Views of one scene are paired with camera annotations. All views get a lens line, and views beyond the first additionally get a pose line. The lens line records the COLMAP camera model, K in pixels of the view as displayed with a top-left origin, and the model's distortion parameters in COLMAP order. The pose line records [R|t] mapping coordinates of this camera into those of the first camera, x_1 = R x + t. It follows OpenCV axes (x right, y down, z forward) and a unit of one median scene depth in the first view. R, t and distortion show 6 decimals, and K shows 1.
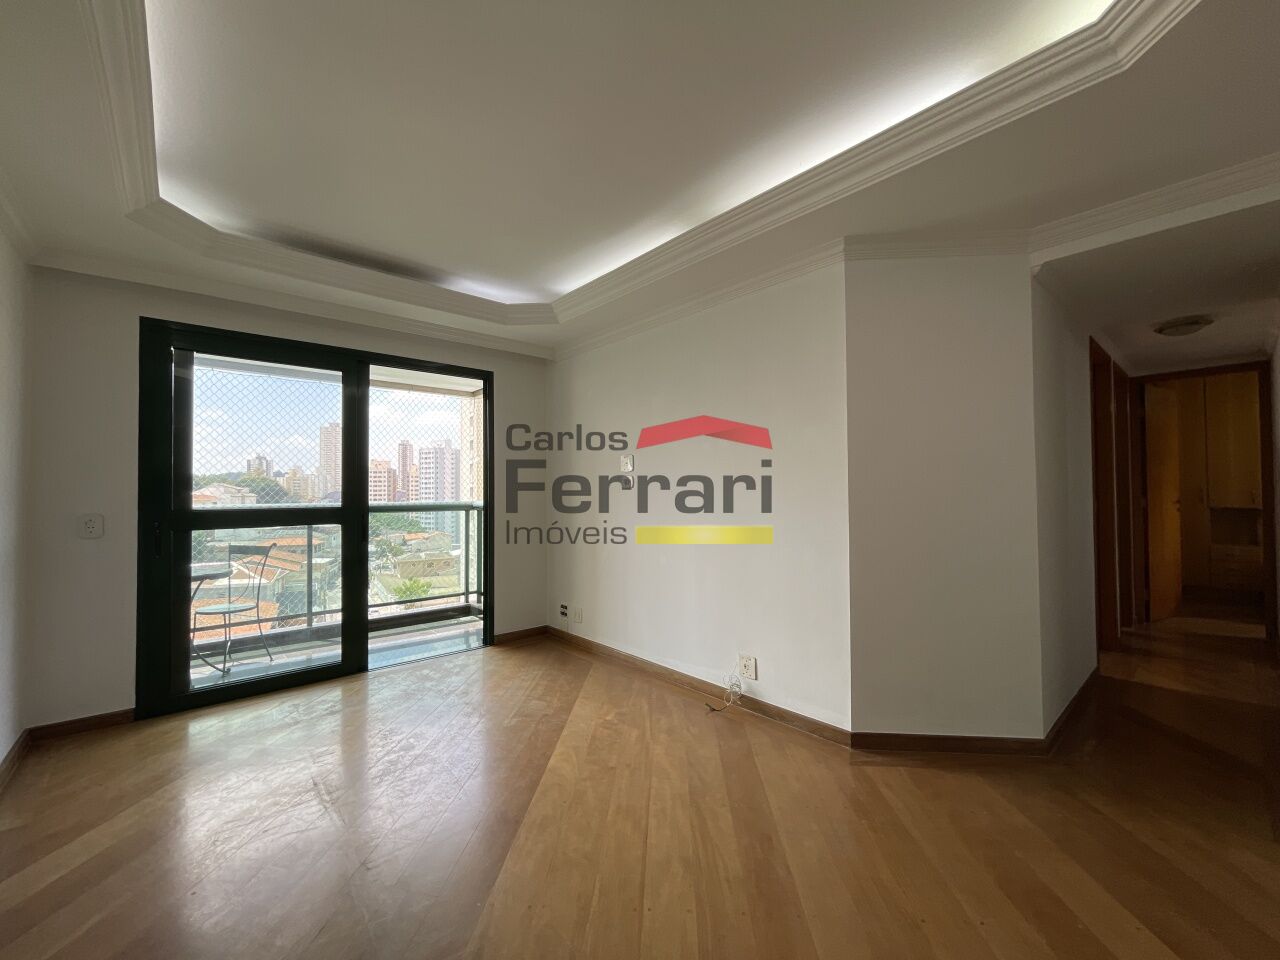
lens RADIAL K [[520.0, 0, 632.6], [0, 520.0, 479.4], [0, 0, 1]] dist [-0.002886, -0.000309]
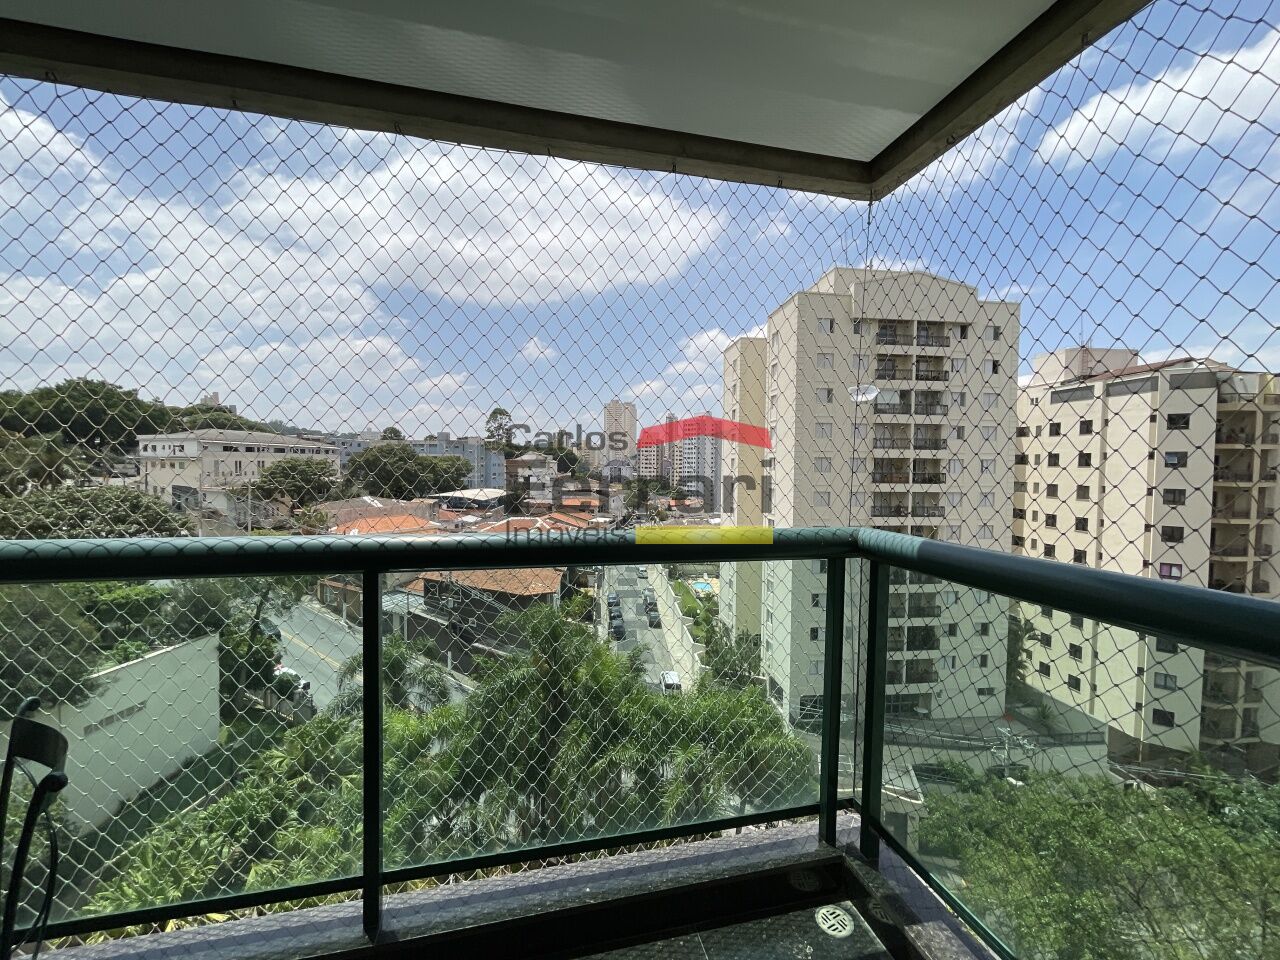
lens RADIAL K [[520.0, 0, 637.3], [0, 520.0, 479.4], [0, 0, 1]] dist [-0.002886, -0.000309]
pose [[0.888467, 0.032874, -0.457762, -0.282480], [-0.006876, 0.998273, 0.058345, -0.004558], [0.458890, -0.048690, 0.887158, 0.667768]]
